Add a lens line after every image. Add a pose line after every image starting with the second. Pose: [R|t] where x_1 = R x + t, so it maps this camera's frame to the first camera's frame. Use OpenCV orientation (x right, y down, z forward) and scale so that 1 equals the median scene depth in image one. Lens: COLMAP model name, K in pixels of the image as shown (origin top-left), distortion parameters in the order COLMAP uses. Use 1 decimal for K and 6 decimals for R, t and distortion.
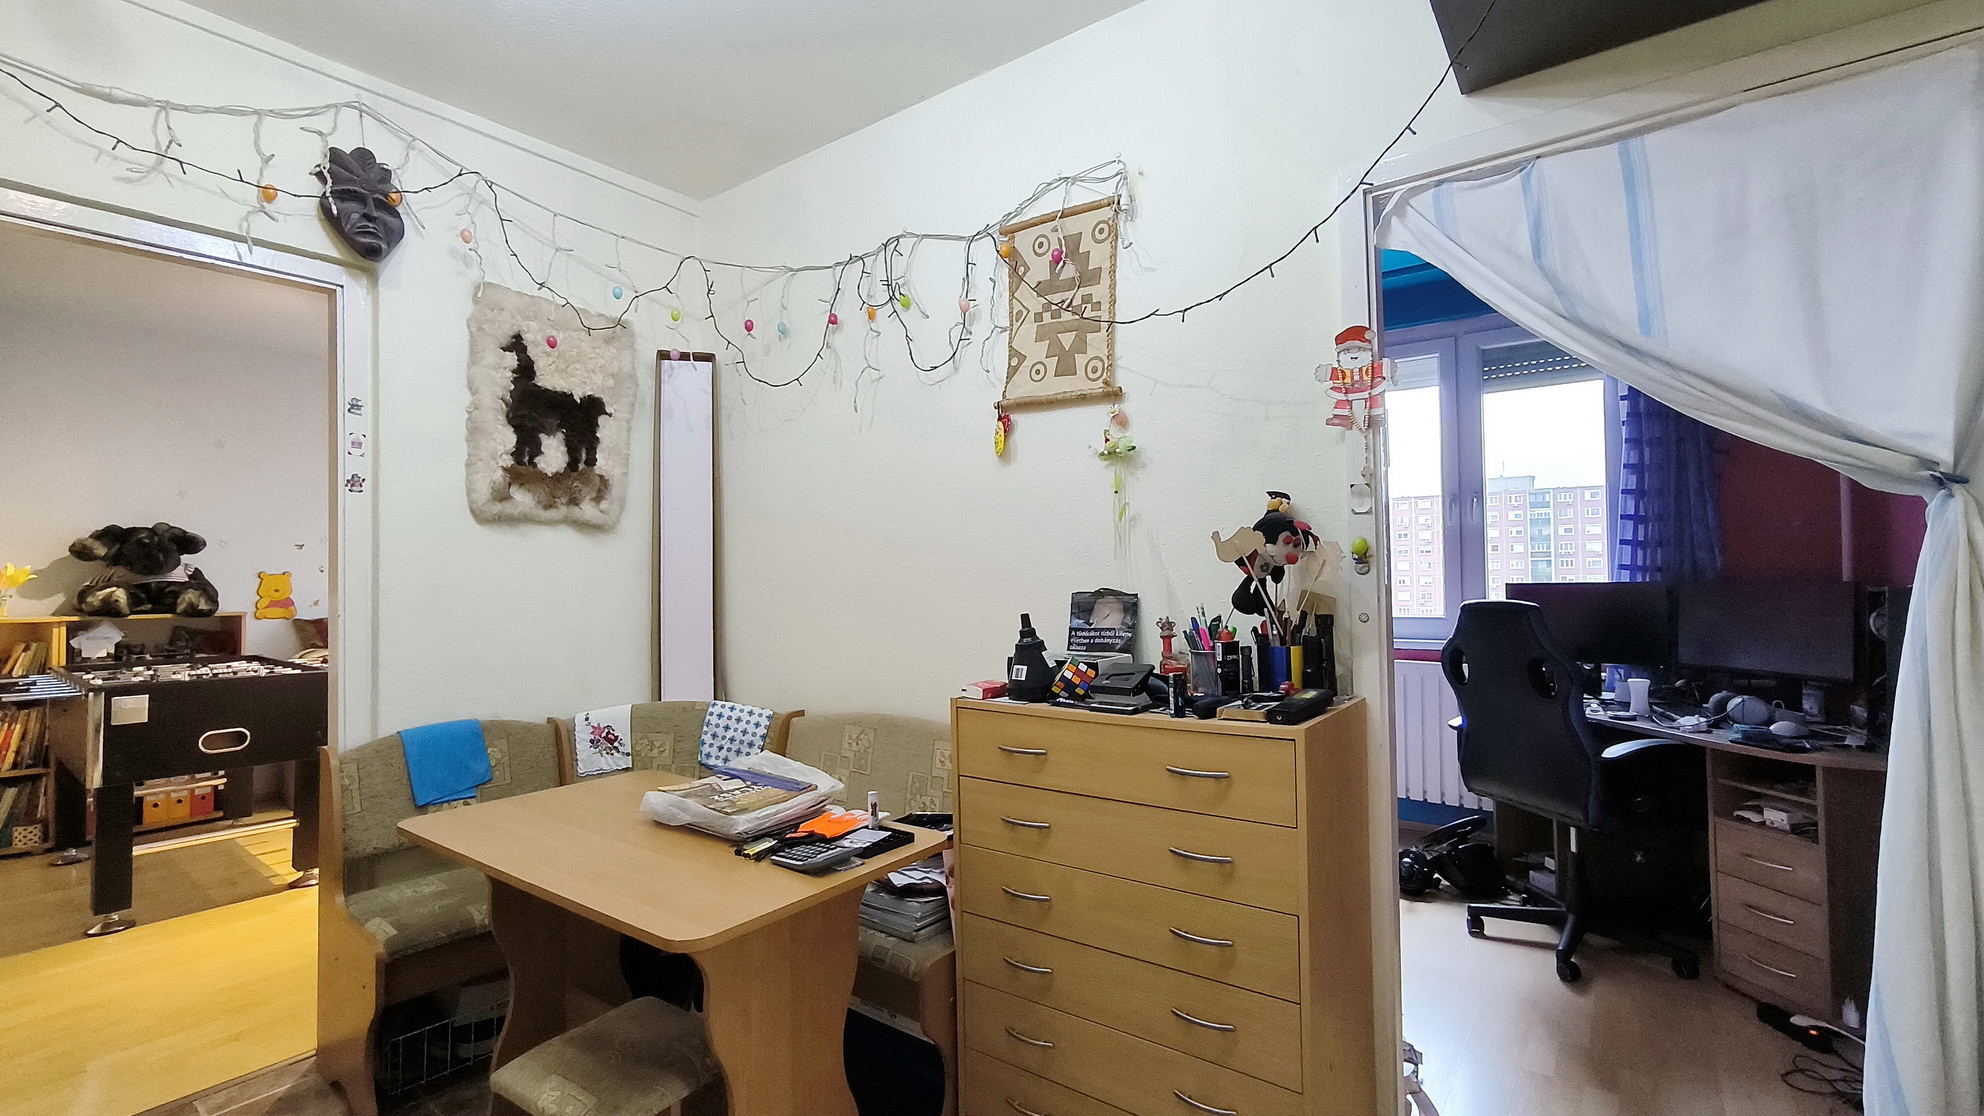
lens RADIAL K [[865.7, 0, 992.0], [0, 865.7, 558.0], [0, 0, 1]] dist [-0.000739, 0.011434]
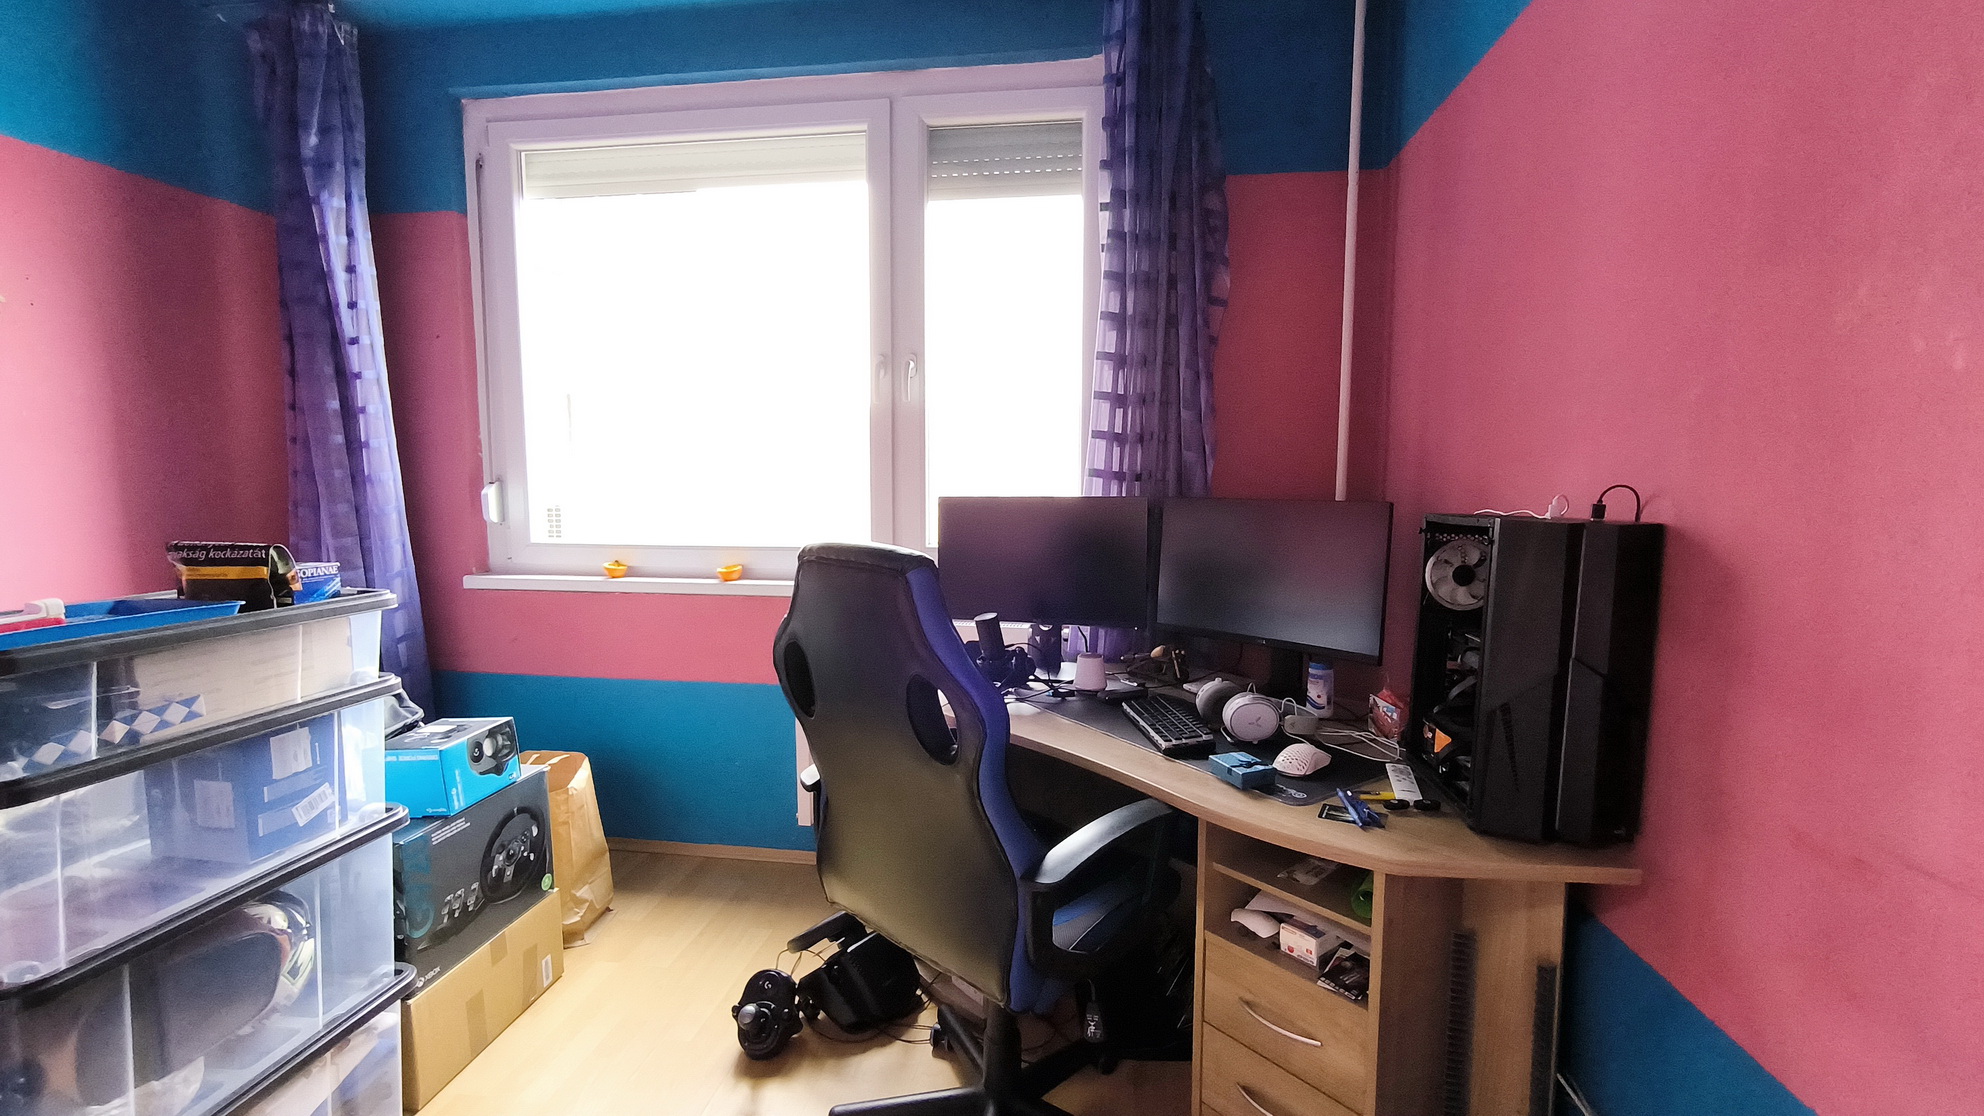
lens RADIAL K [[865.7, 0, 992.0], [0, 865.7, 558.0], [0, 0, 1]] dist [-0.000739, 0.011434]
pose [[0.876928, -0.027713, 0.479822, 0.354996], [-0.024156, 0.994533, 0.101588, 0.009950], [-0.480014, -0.100676, 0.871465, 0.476834]]
